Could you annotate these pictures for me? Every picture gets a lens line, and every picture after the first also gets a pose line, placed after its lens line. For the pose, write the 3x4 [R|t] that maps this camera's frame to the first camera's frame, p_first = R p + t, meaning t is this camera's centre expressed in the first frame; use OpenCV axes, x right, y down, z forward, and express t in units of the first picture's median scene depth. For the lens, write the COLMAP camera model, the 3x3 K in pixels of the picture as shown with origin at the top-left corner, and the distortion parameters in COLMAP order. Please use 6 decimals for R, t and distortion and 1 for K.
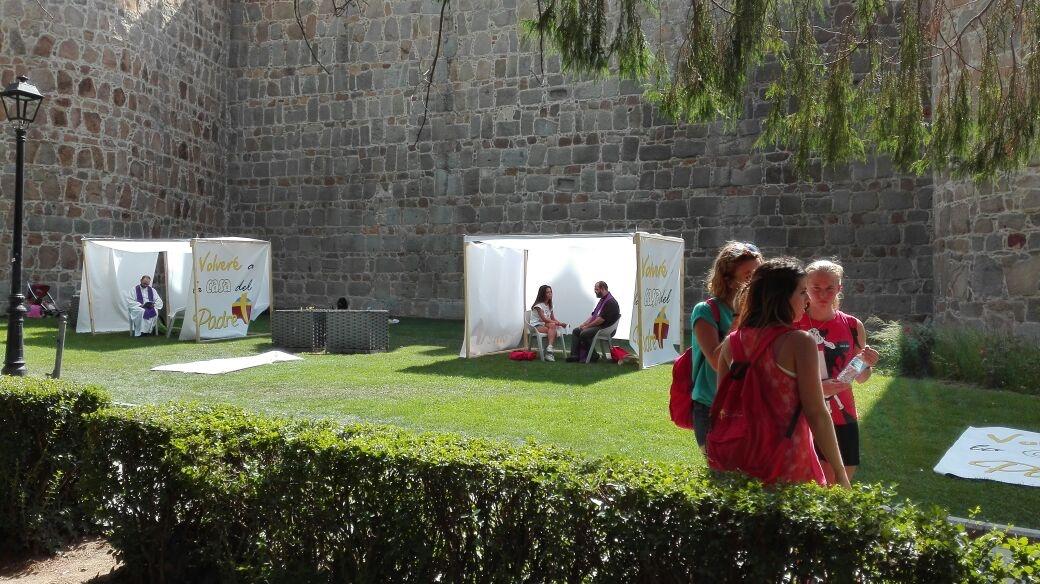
lens RADIAL K [[919.2, 0, 520.0], [0, 919.2, 292.0], [0, 0, 1]] dist [0.146109, -0.346717]
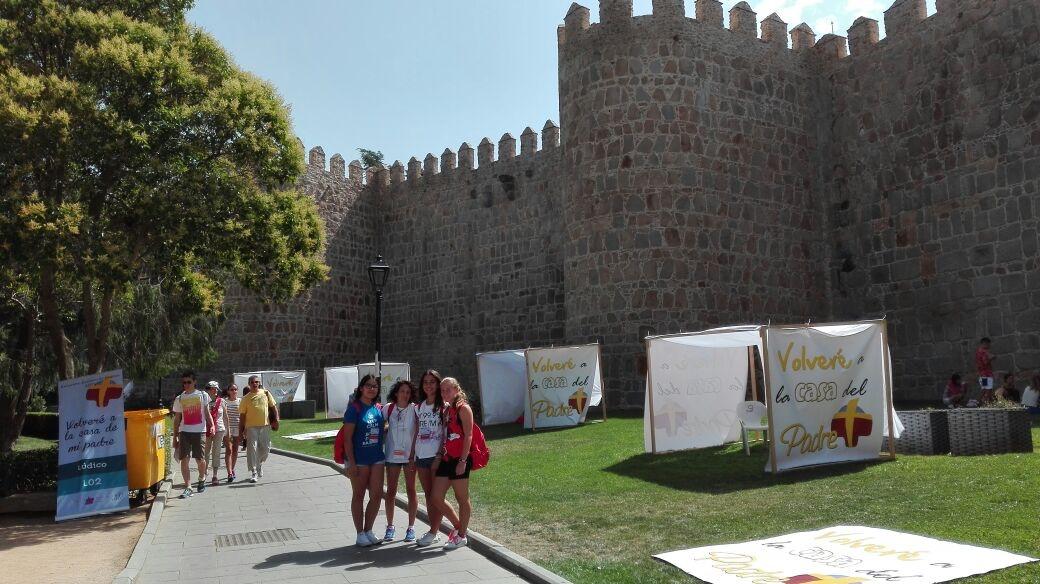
lens RADIAL K [[919.2, 0, 520.0], [0, 919.2, 292.0], [0, 0, 1]] dist [0.146109, -0.346717]
pose [[0.906706, -0.084530, -0.413205, 0.693646], [0.045156, 0.993535, -0.104162, 0.005841], [0.419338, 0.075785, 0.904661, -0.472286]]
